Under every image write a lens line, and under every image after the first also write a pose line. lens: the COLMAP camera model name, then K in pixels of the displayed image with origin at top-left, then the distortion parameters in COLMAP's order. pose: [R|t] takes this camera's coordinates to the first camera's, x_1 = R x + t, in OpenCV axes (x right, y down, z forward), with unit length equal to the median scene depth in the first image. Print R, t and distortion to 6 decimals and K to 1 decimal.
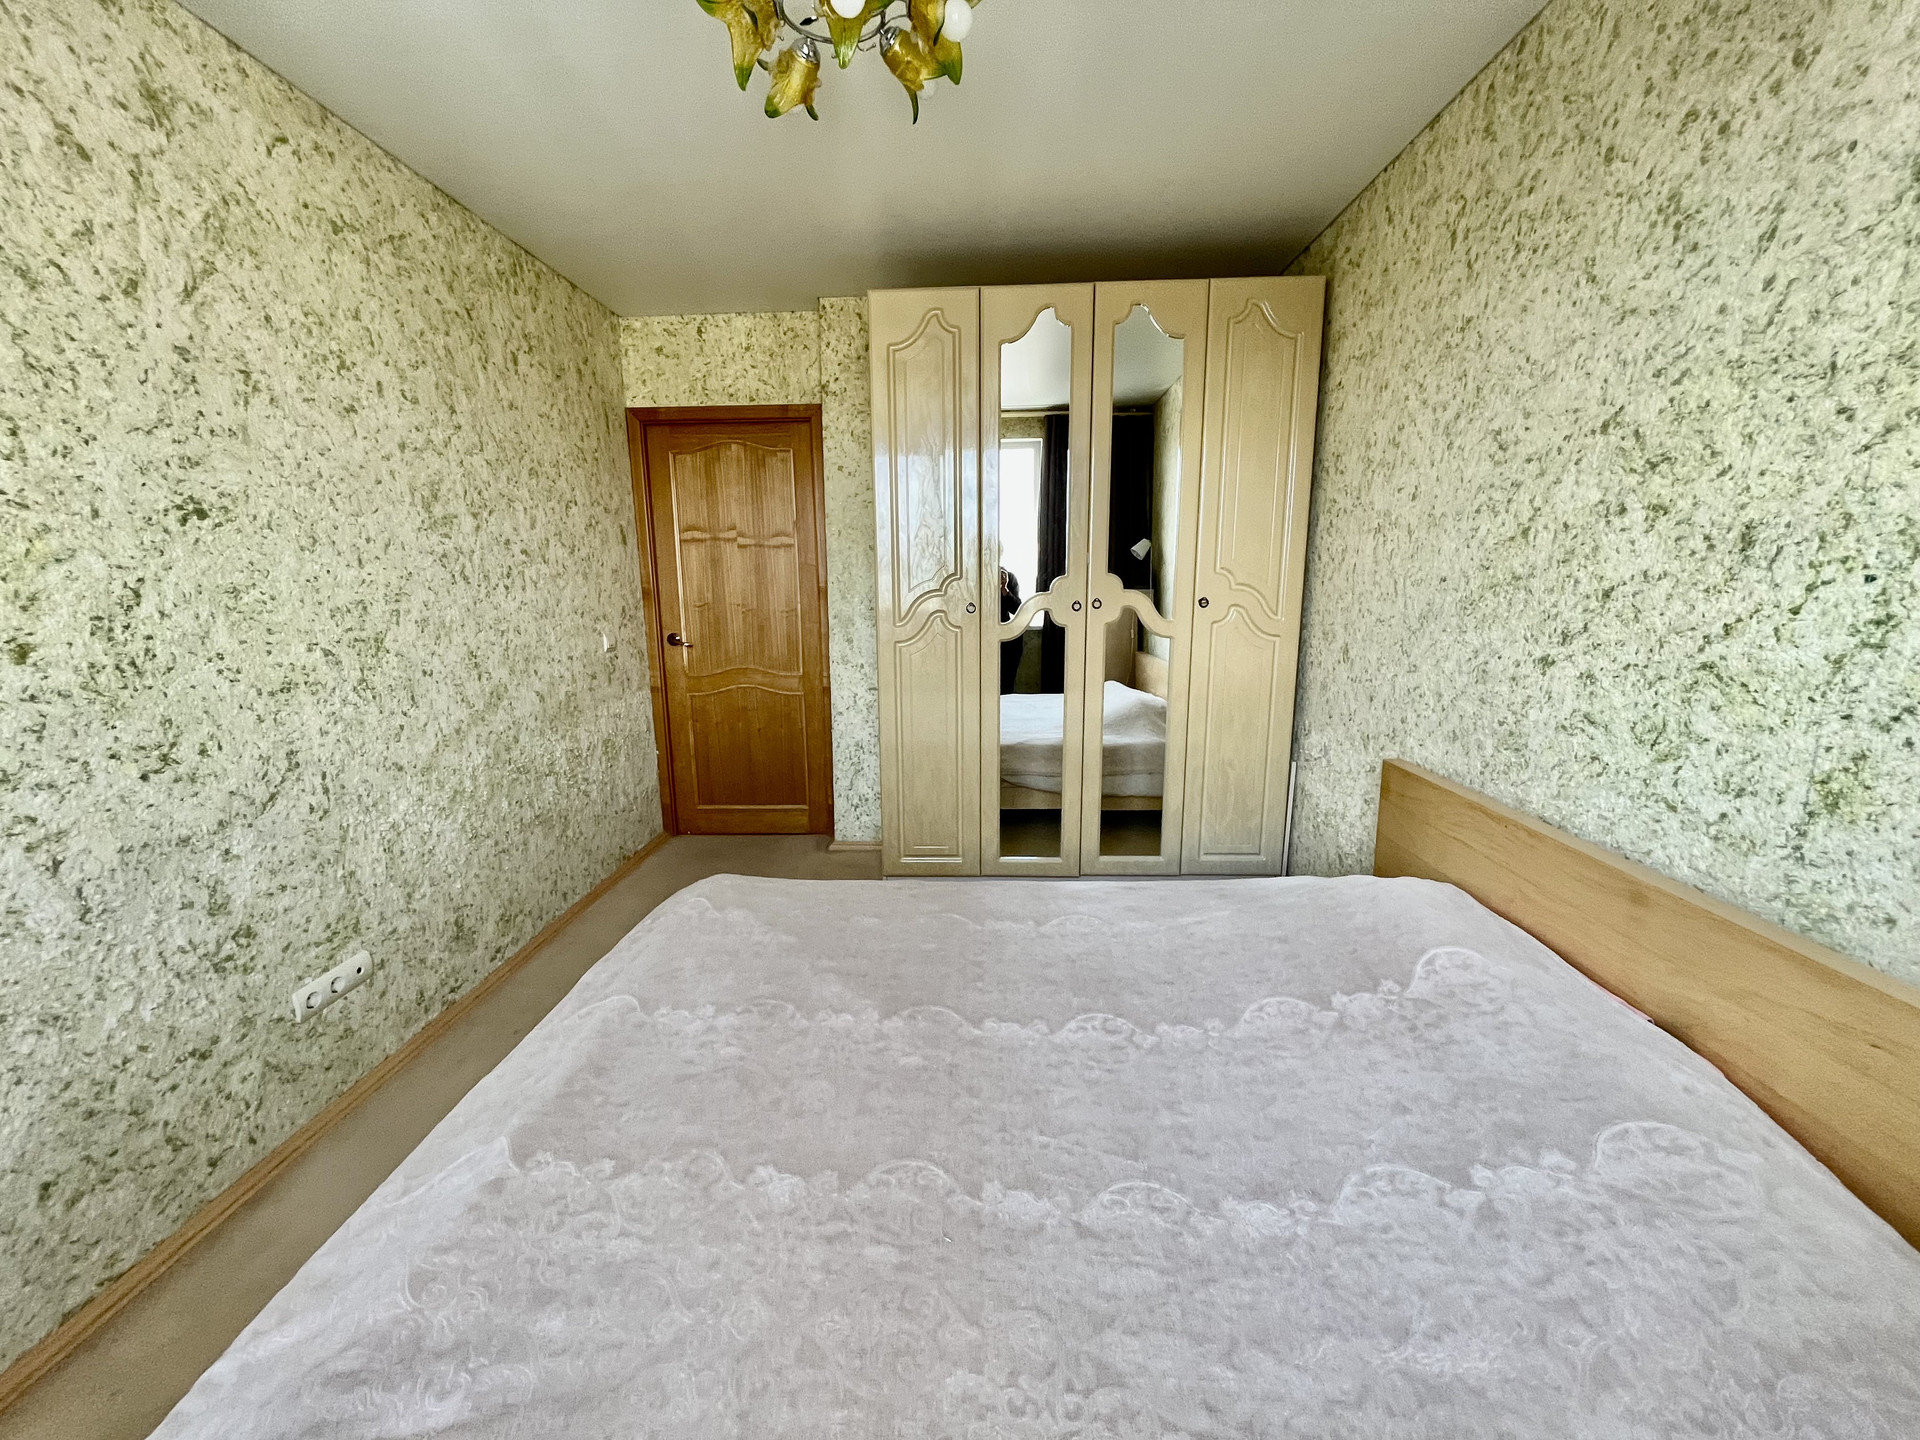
lens RADIAL K [[775.2, 0, 958.1], [0, 775.2, 721.4], [0, 0, 1]] dist [-0.000980, 0.000116]
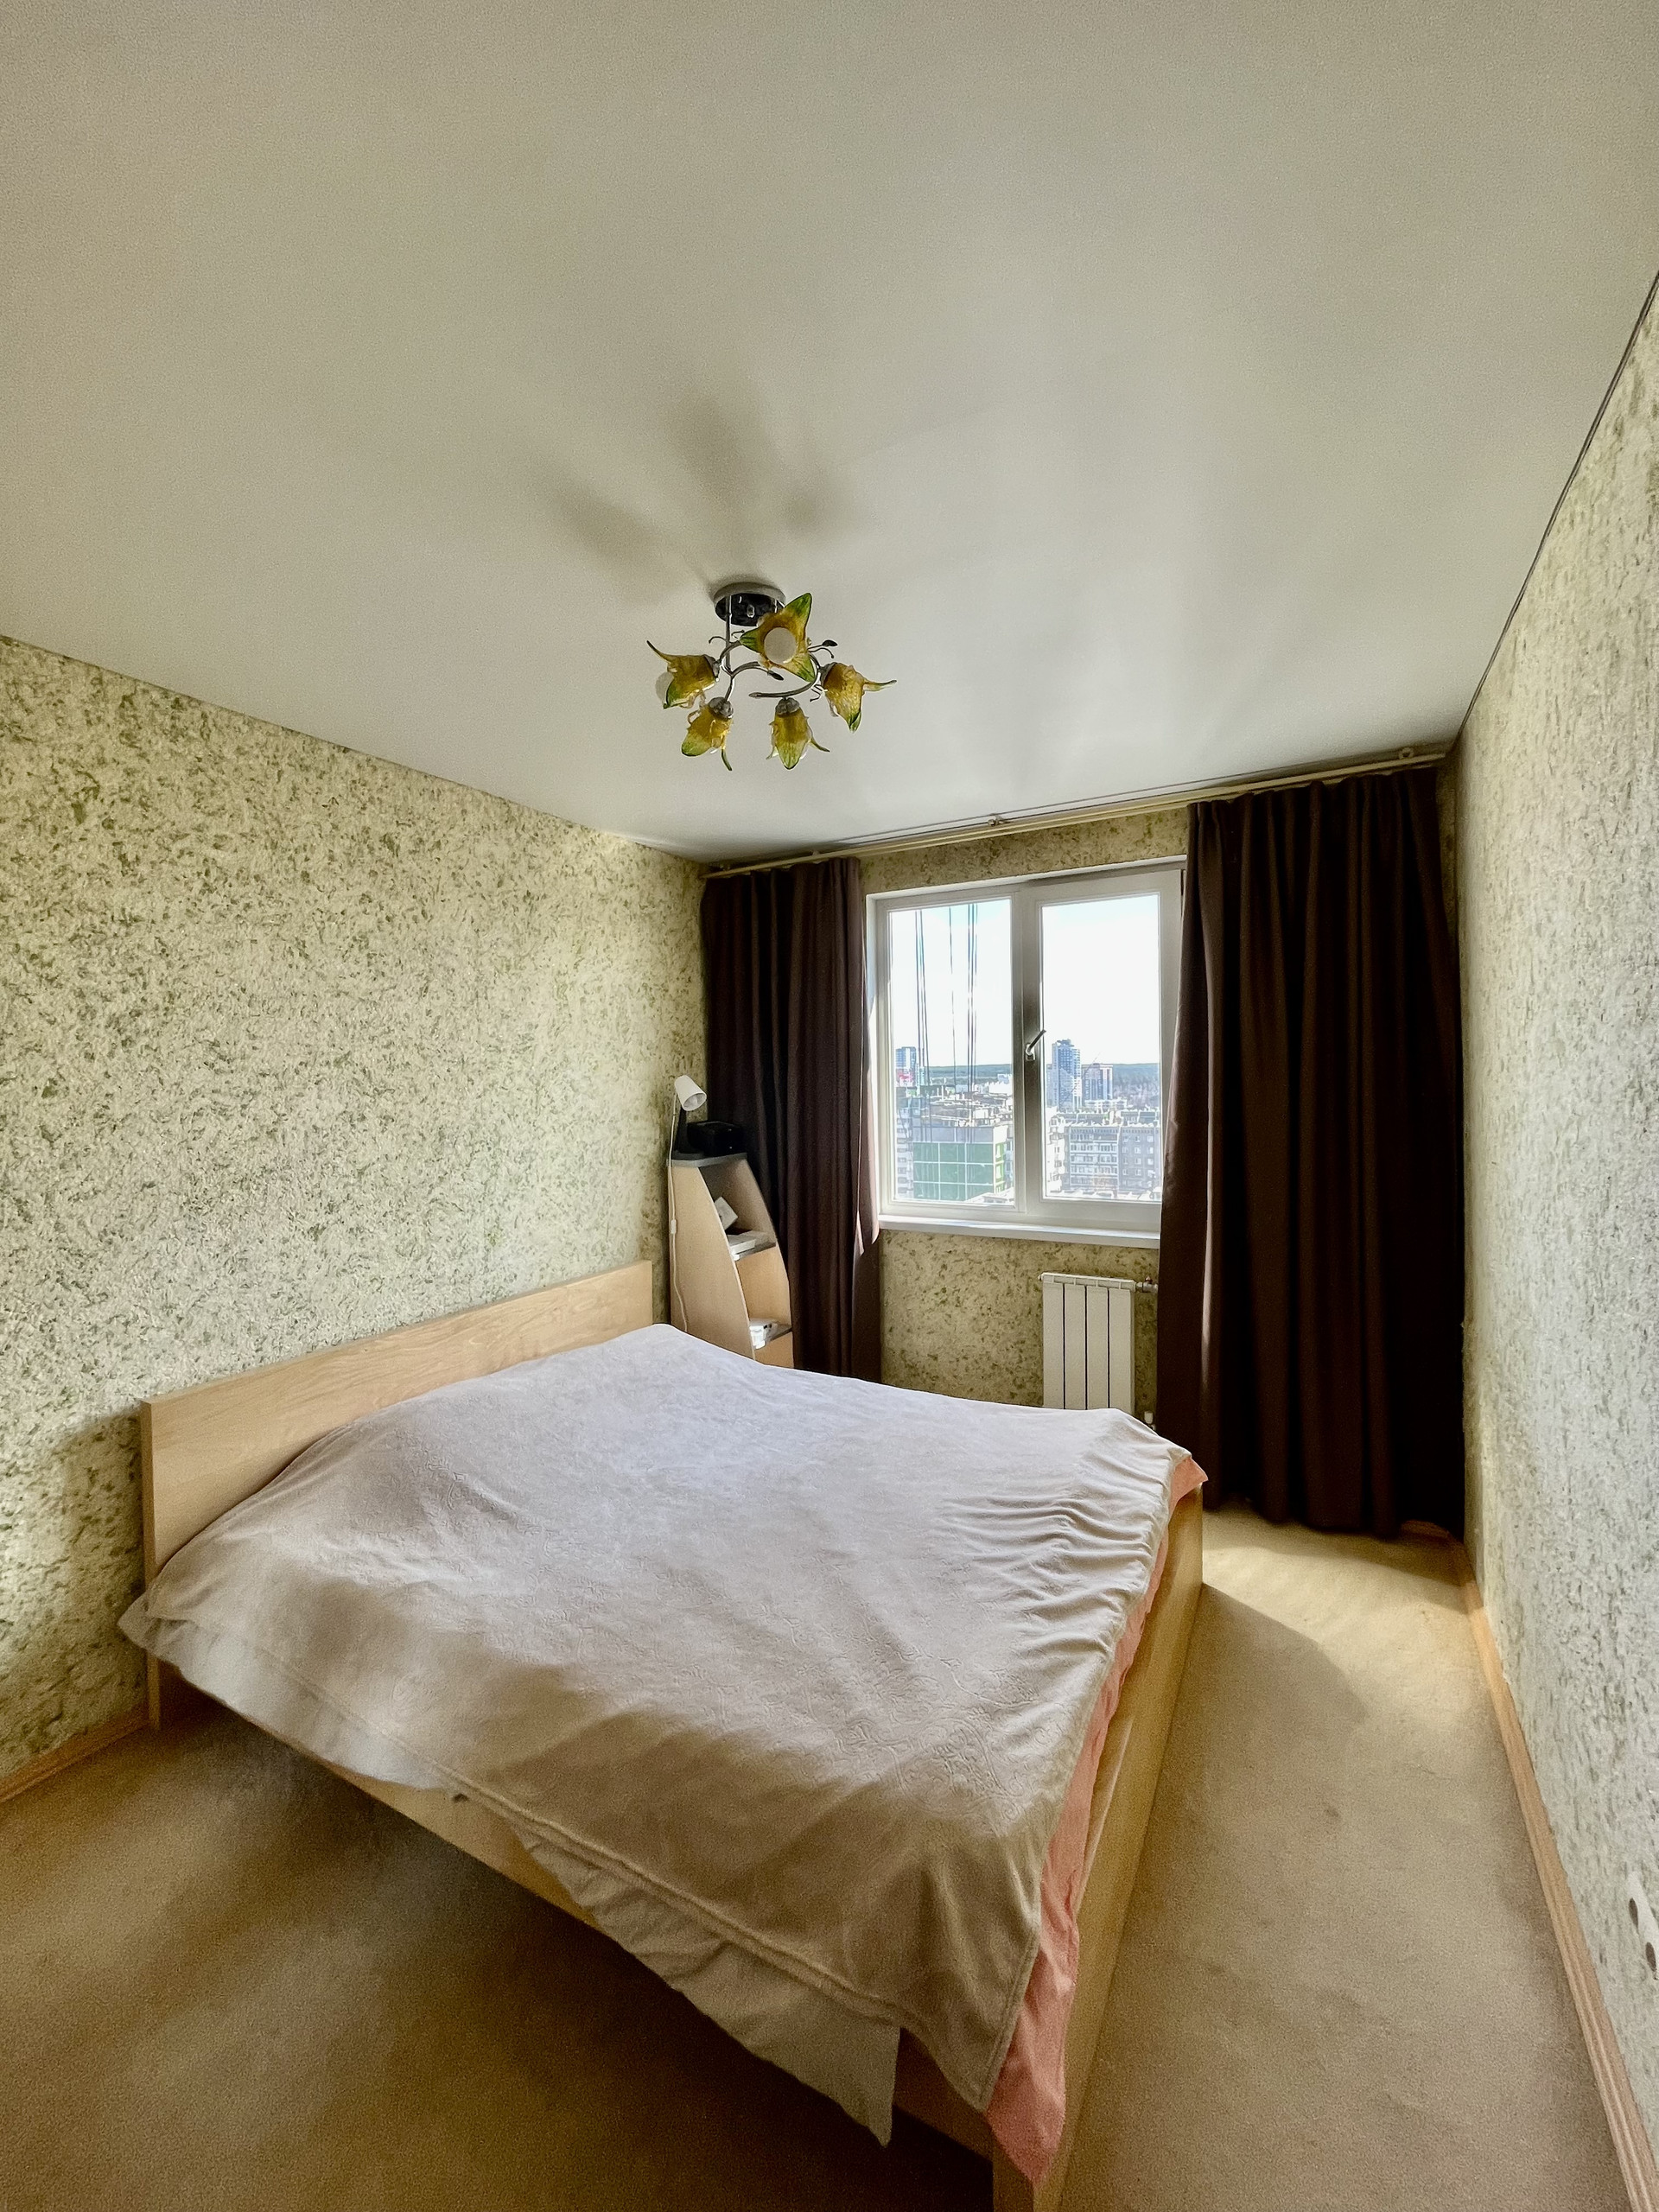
lens RADIAL K [[893.1, 0, 828.7], [0, 893.1, 1100.8], [0, 0, 1]] dist [-0.000980, 0.000116]
pose [[-0.888842, 0.016463, 0.457918, -0.730311], [0.114336, 0.975712, 0.186852, -0.497709], [-0.443720, 0.218438, -0.869136, 1.987781]]
